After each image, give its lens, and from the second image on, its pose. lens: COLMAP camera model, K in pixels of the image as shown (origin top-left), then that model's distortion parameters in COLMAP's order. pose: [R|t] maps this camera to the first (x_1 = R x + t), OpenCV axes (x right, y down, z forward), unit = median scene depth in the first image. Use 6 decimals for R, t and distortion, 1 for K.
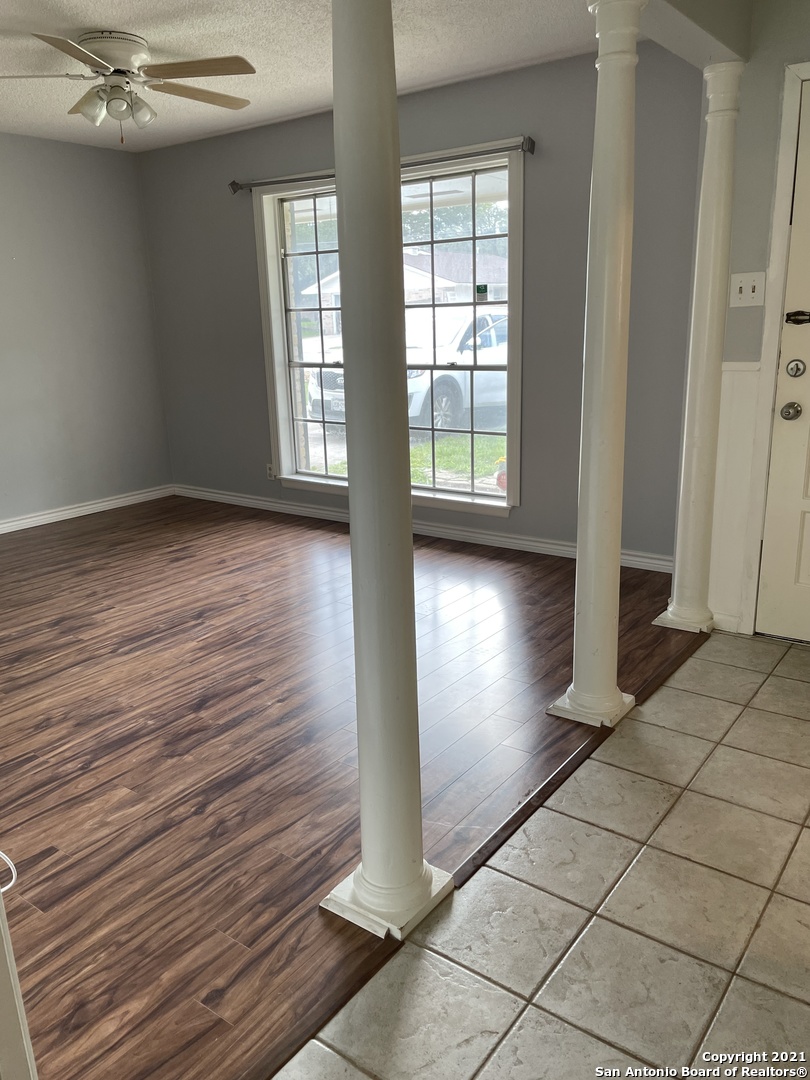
lens RADIAL K [[821.1, 0, 405.0], [0, 821.1, 540.0], [0, 0, 1]] dist [0.104006, -0.138474]
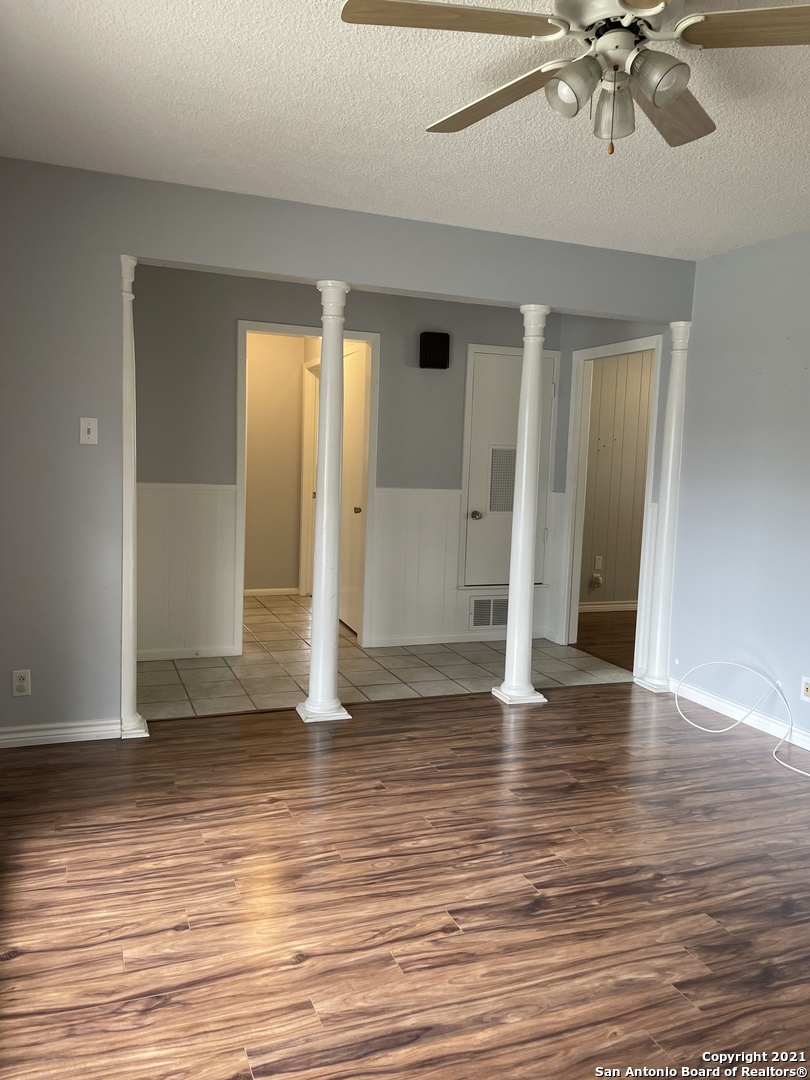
lens RADIAL K [[821.1, 0, 405.0], [0, 821.1, 540.0], [0, 0, 1]] dist [0.104006, -0.138474]
pose [[-0.850161, -0.054658, 0.523678, -0.521136], [0.131716, 0.940895, 0.312037, -0.421208], [-0.509782, 0.334259, -0.792713, 1.577244]]
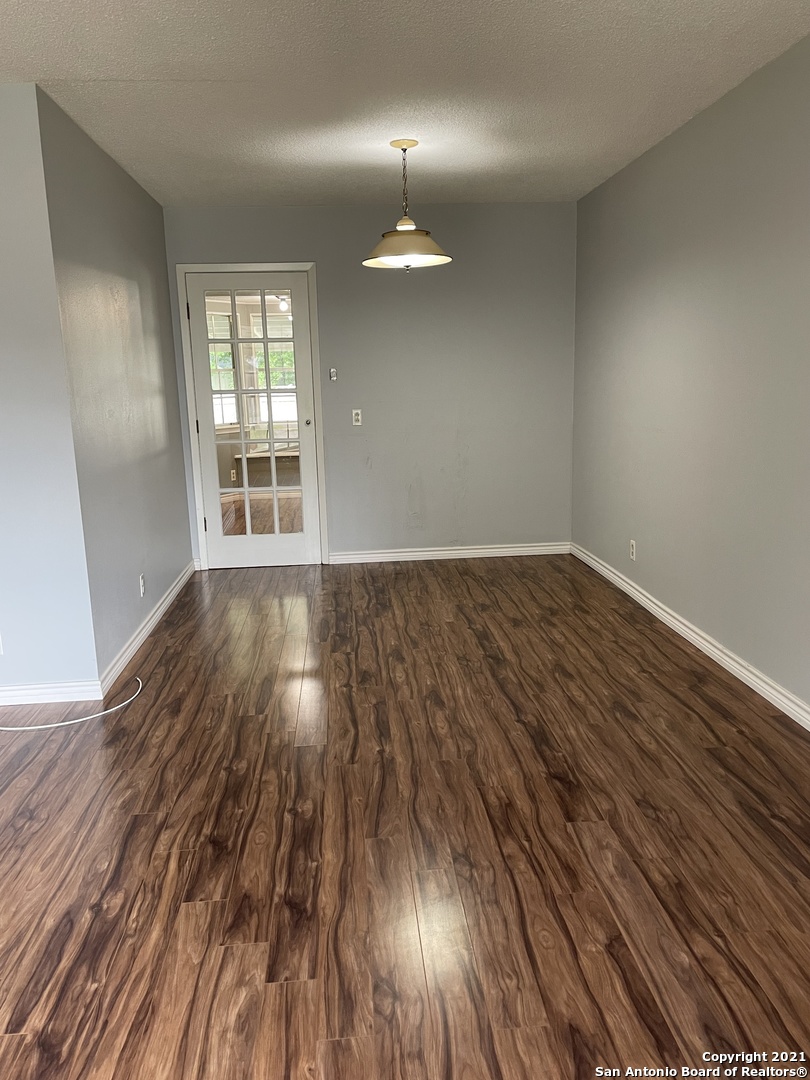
lens RADIAL K [[821.1, 0, 405.0], [0, 821.1, 540.0], [0, 0, 1]] dist [0.104006, -0.138474]
pose [[-0.748919, 0.182521, -0.637029, -0.167798], [-0.126551, 0.904233, 0.407858, -0.388394], [0.650465, 0.386069, -0.654099, 1.404953]]
